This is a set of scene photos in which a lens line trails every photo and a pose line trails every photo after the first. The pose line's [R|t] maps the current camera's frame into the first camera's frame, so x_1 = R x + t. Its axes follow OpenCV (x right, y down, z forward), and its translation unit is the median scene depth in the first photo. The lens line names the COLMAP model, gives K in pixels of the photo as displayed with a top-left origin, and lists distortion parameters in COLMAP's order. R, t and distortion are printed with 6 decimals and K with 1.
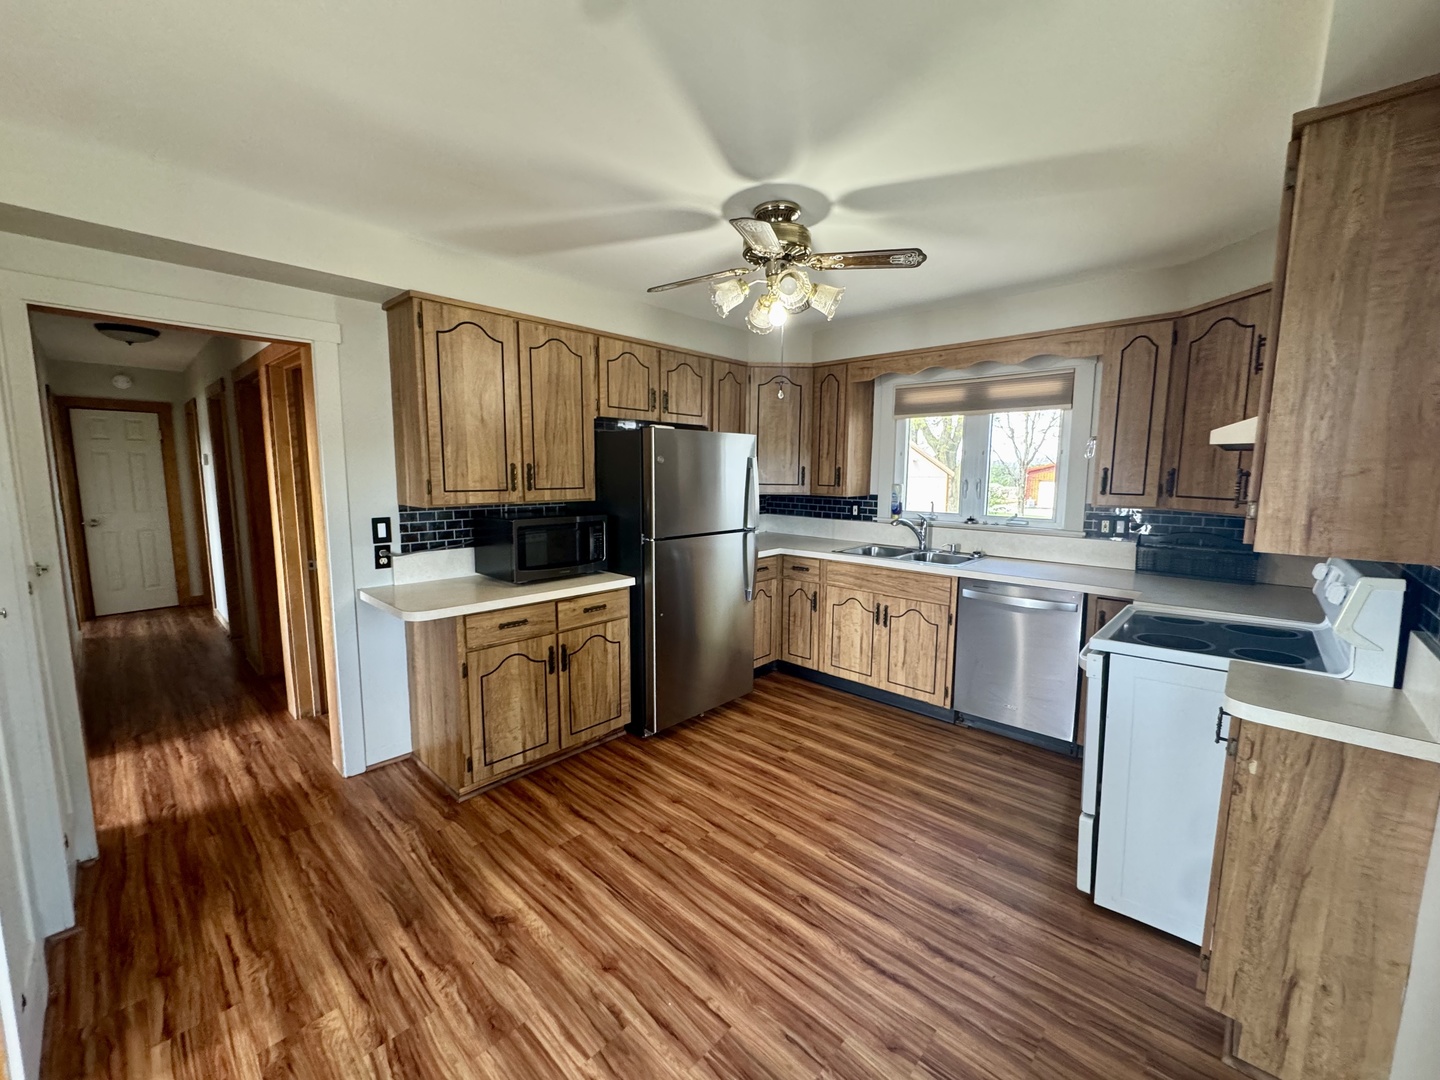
lens RADIAL K [[574.9, 0, 720.0], [0, 574.9, 540.0], [0, 0, 1]] dist [-0.002075, -0.000137]
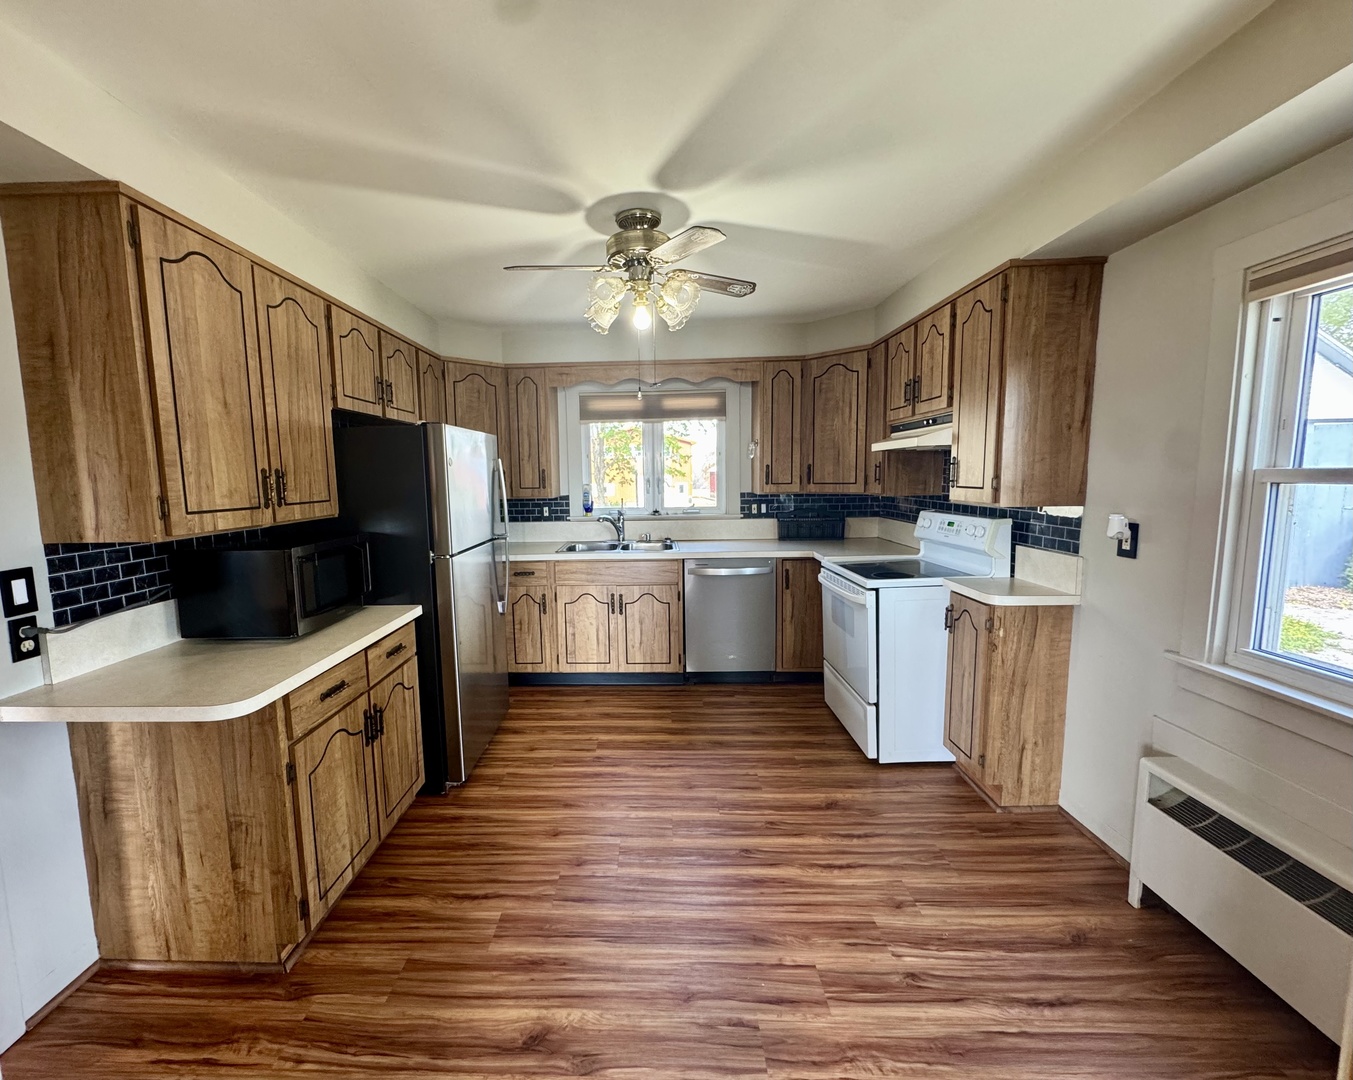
lens RADIAL K [[575.5, 0, 630.7], [0, 575.5, 539.9], [0, 0, 1]] dist [-0.001395, -0.000498]
pose [[0.759660, -0.096433, 0.643131, -0.486361], [0.103767, 0.994248, 0.026512, -0.019948], [-0.641988, 0.046596, 0.765297, 0.187005]]
